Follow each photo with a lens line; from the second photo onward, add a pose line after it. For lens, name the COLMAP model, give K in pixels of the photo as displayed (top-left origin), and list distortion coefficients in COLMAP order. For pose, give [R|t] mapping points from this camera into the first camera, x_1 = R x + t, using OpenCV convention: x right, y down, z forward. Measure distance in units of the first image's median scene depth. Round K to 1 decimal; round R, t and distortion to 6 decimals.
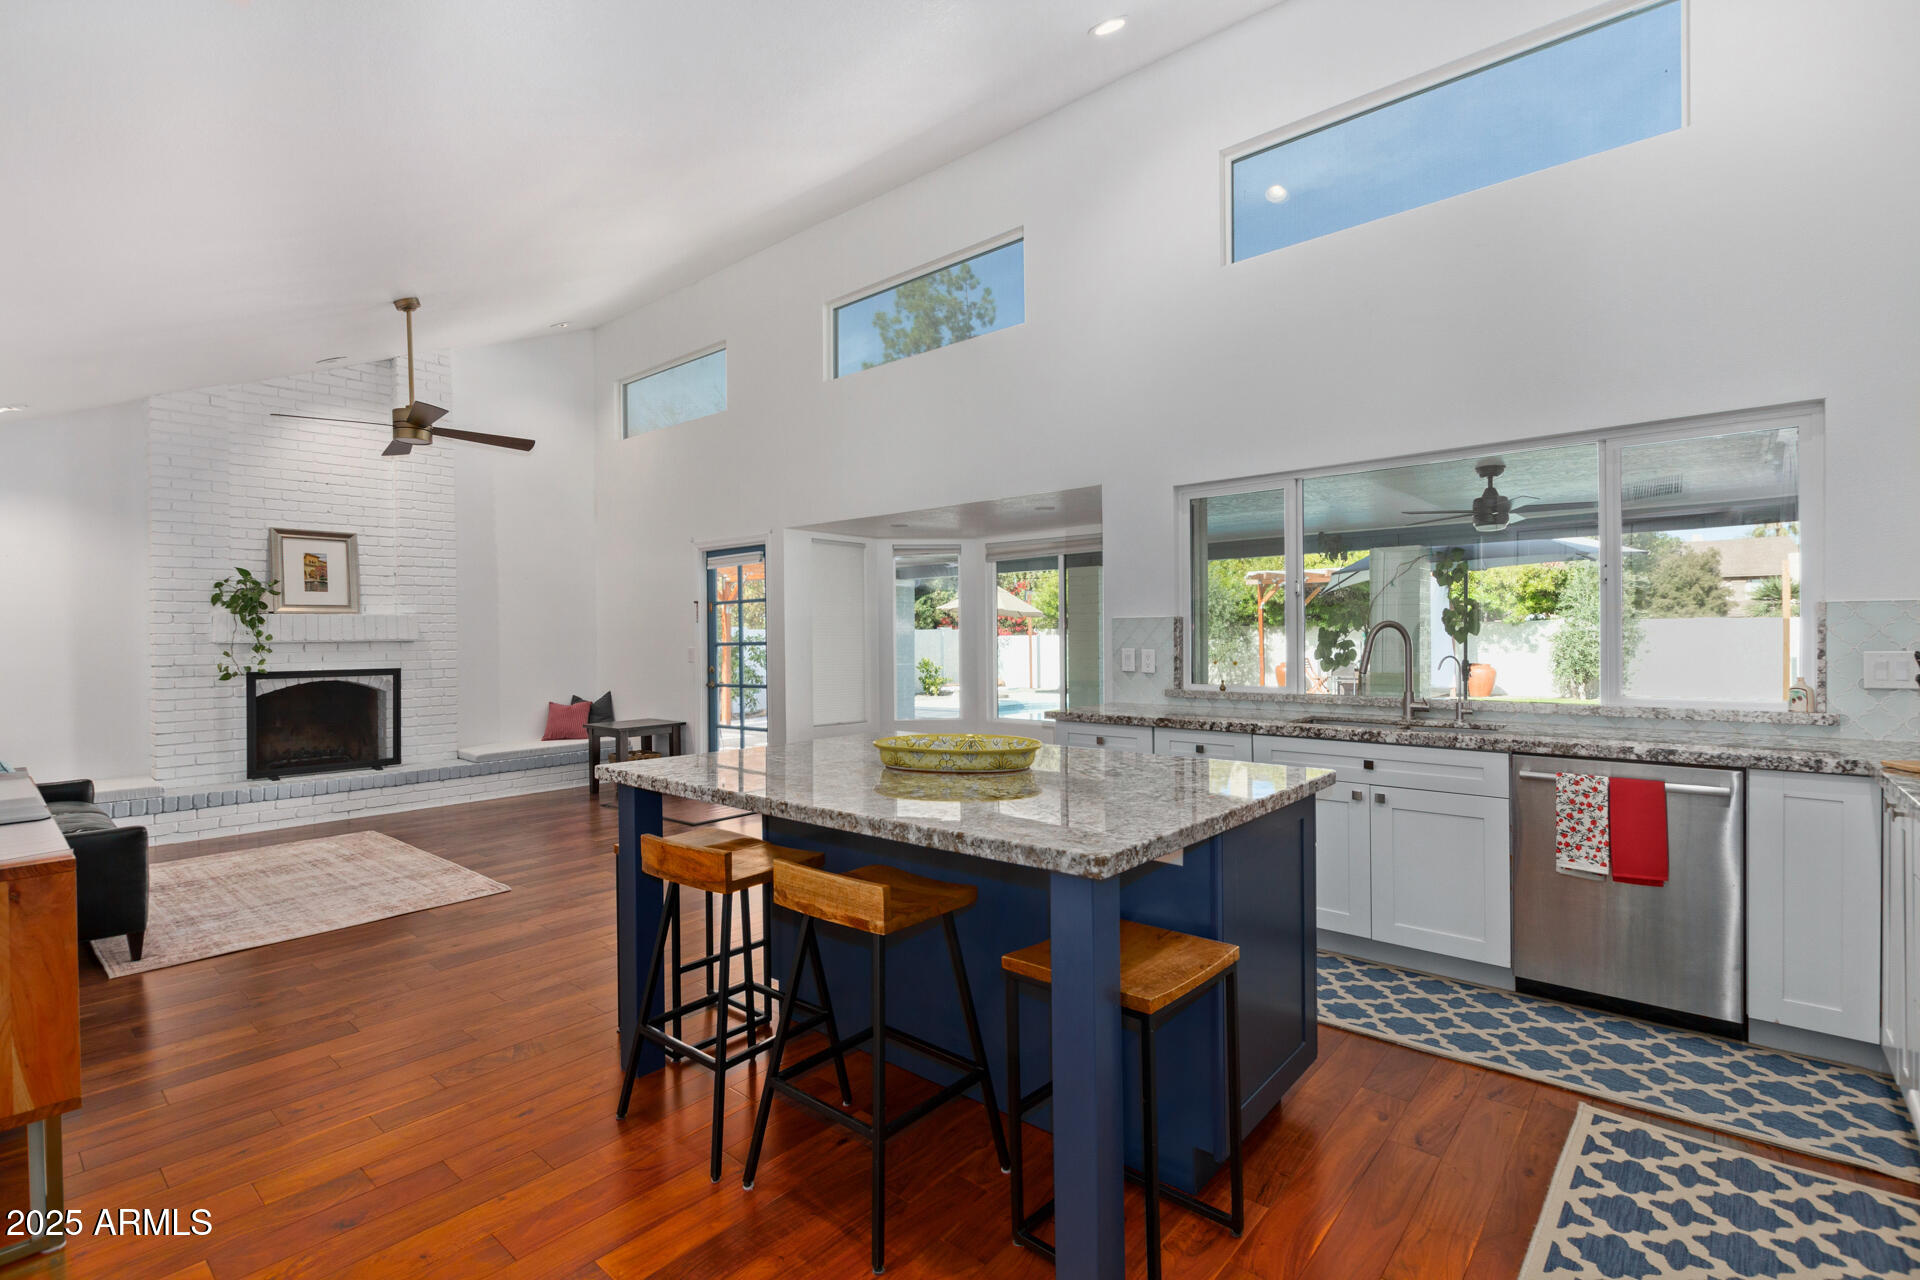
lens RADIAL K [[877.0, 0, 972.5], [0, 877.0, 640.0], [0, 0, 1]] dist [-0.001039, -0.000629]
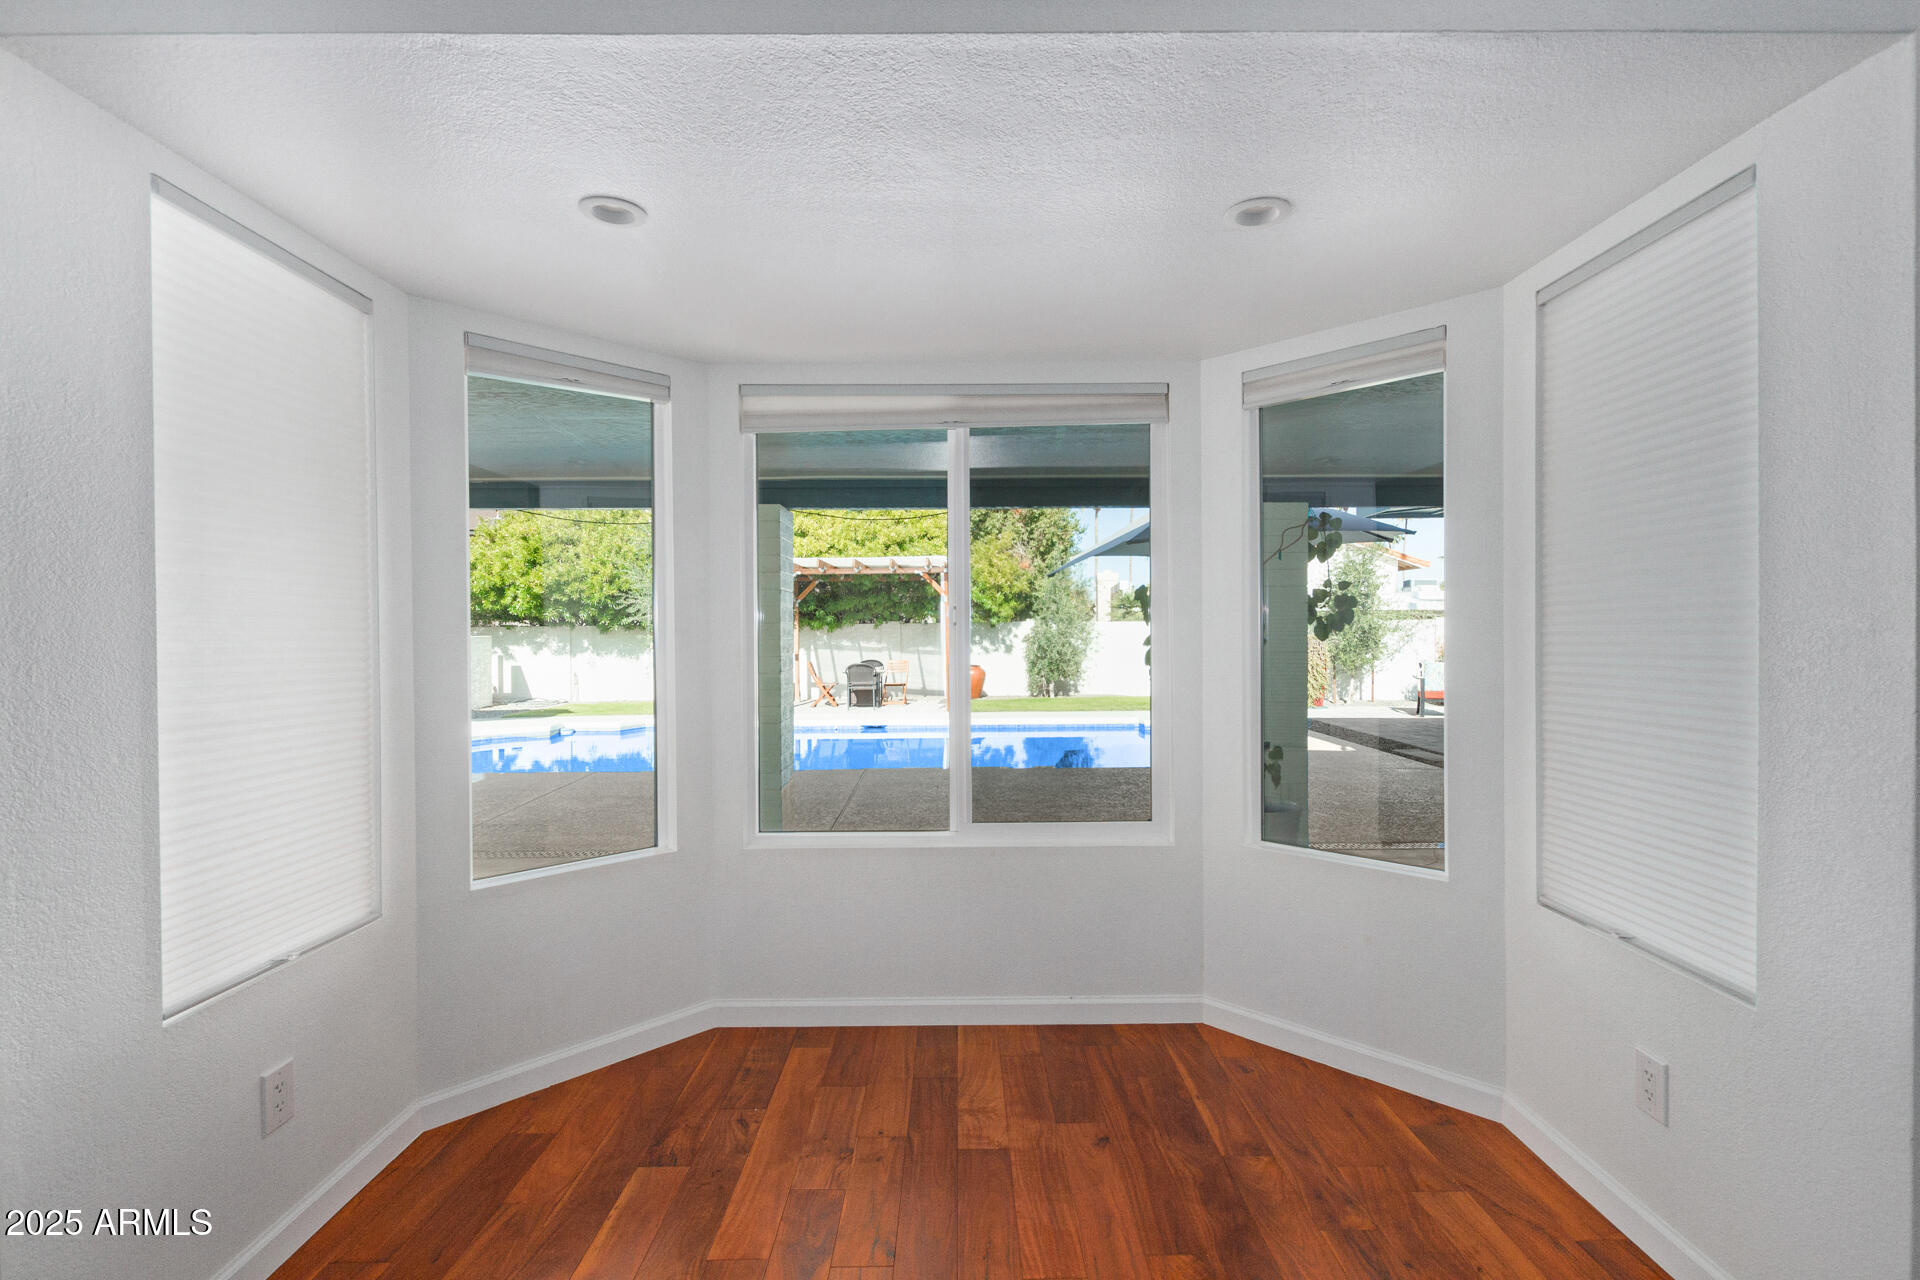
lens RADIAL K [[872.6, 0, 960.0], [0, 872.6, 640.0], [0, 0, 1]] dist [0.004653, 0.000580]
pose [[0.761499, -0.002004, 0.648163, -0.167748], [0.004737, 0.999986, -0.002473, 0.004333], [-0.648148, 0.004953, 0.761498, 0.753923]]
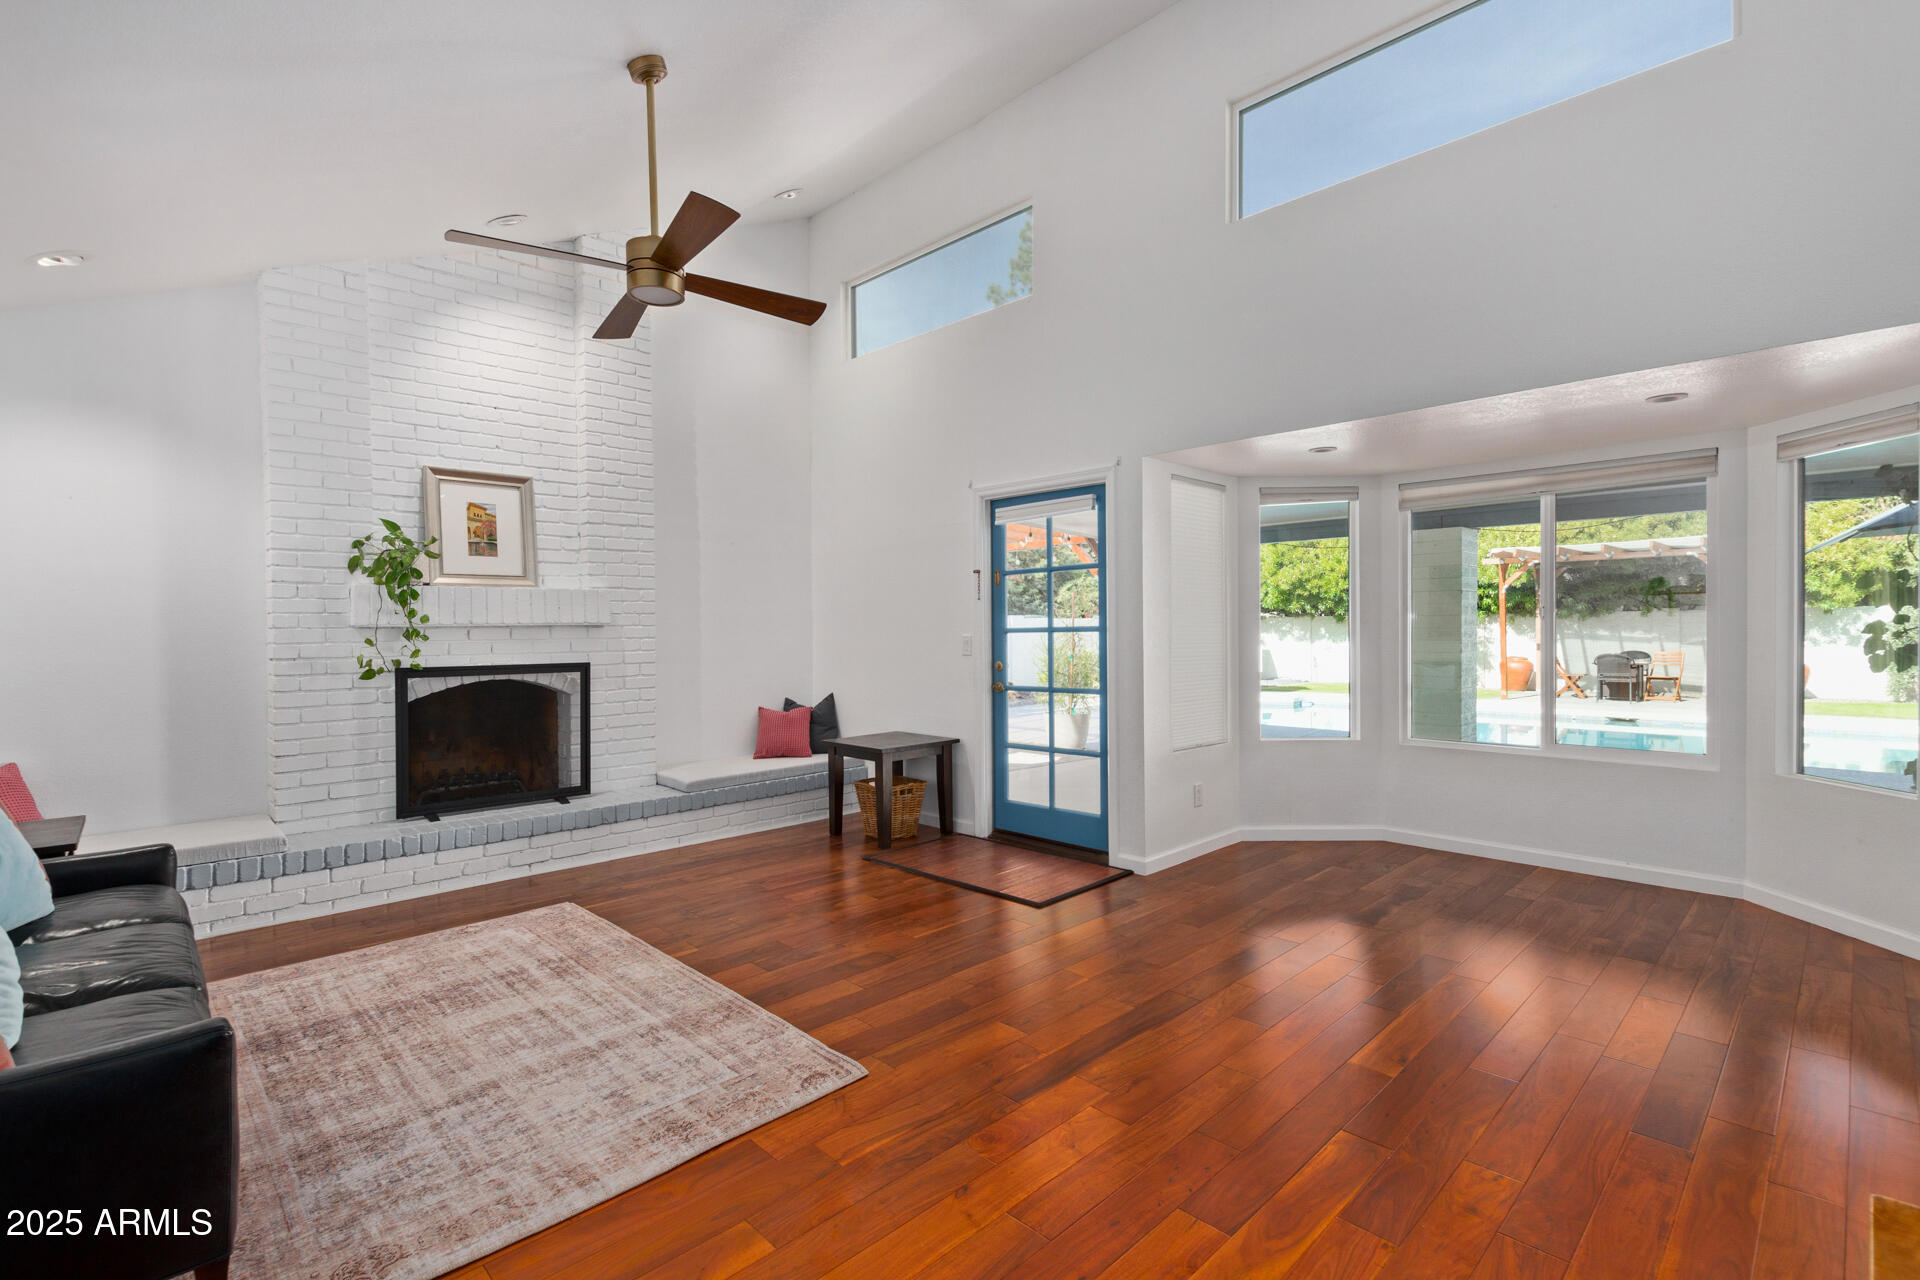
lens RADIAL K [[872.6, 0, 960.0], [0, 872.6, 640.0], [0, 0, 1]] dist [0.004653, 0.000580]
pose [[0.995206, 0.001399, -0.097788, -0.288029], [-0.000576, 0.999964, 0.008446, 0.007552], [0.097796, -0.008349, 0.995171, 0.322366]]
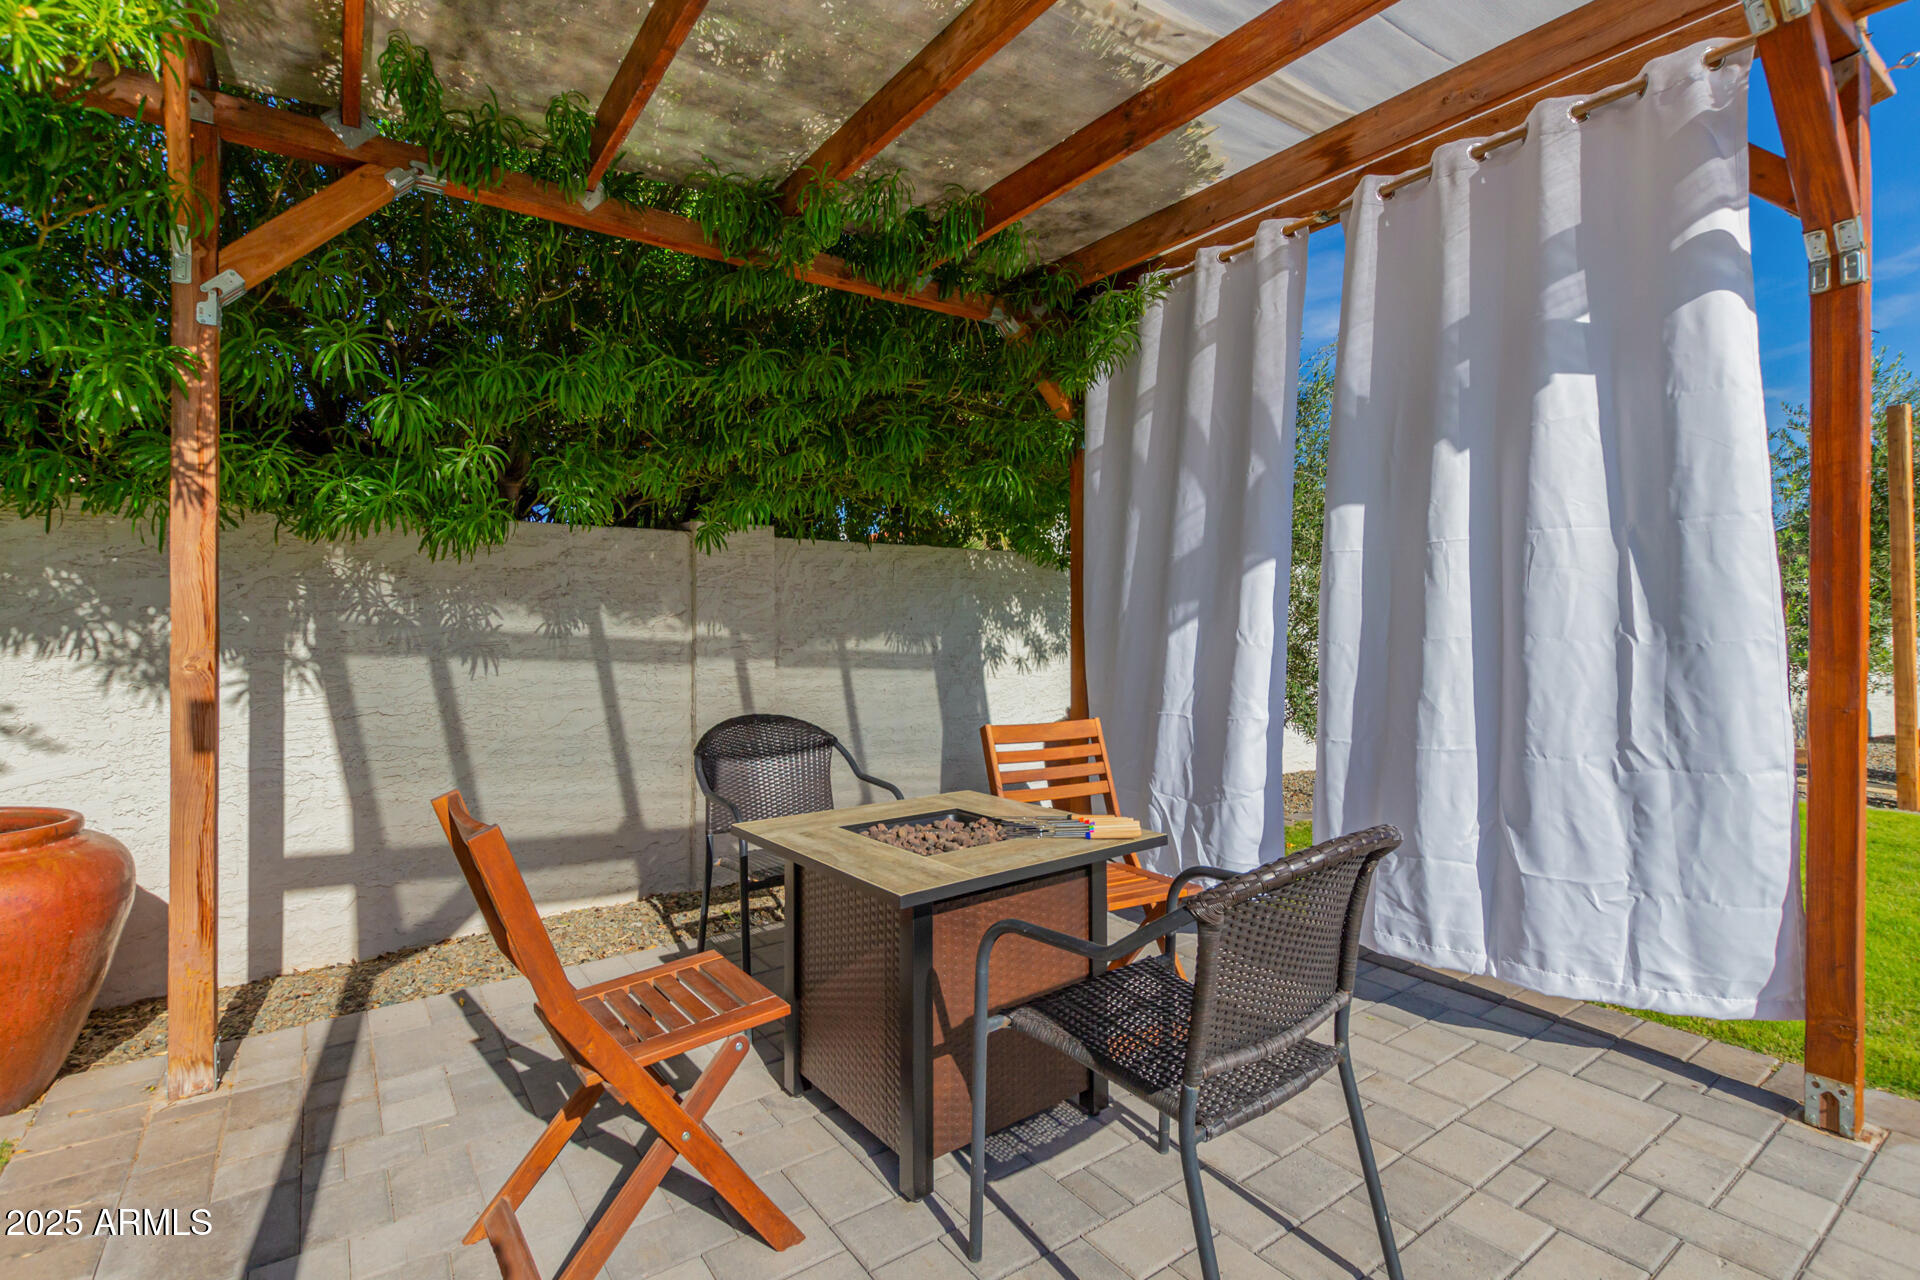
lens RADIAL K [[906.2, 0, 950.3], [0, 906.2, 620.6], [0, 0, 1]] dist [0.001183, 0.000327]
pose [[0.250521, 0.005712, 0.968094, 0.937015], [0.006923, 0.999946, -0.007692, 0.010962], [-0.968086, 0.008629, 0.250468, 2.792894]]
